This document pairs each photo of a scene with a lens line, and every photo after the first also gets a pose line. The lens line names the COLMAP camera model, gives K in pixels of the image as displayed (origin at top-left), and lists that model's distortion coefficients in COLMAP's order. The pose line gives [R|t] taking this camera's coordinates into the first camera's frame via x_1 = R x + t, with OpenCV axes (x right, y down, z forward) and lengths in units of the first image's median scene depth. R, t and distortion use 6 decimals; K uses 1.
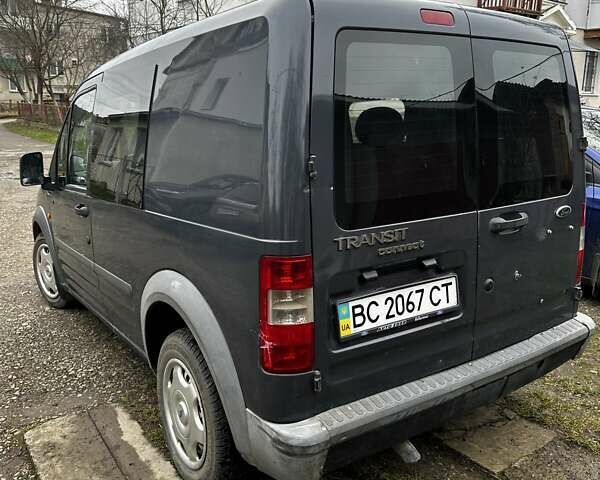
lens RADIAL K [[540.3, 0, 300.0], [0, 540.3, 240.0], [0, 0, 1]] dist [0.091905, -0.149798]
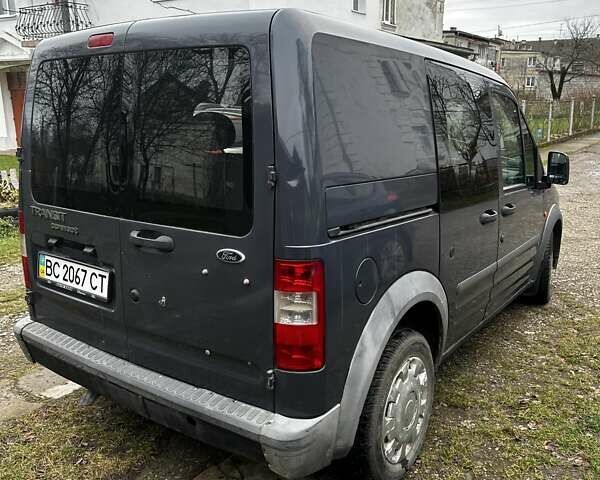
lens RADIAL K [[540.3, 0, 300.0], [0, 540.3, 240.0], [0, 0, 1]] dist [0.091905, -0.149798]
pose [[0.373980, 0.221639, -0.900564, 1.483700], [-0.224067, 0.963852, 0.144166, -0.255328], [0.899963, 0.147872, 0.410123, 0.927911]]
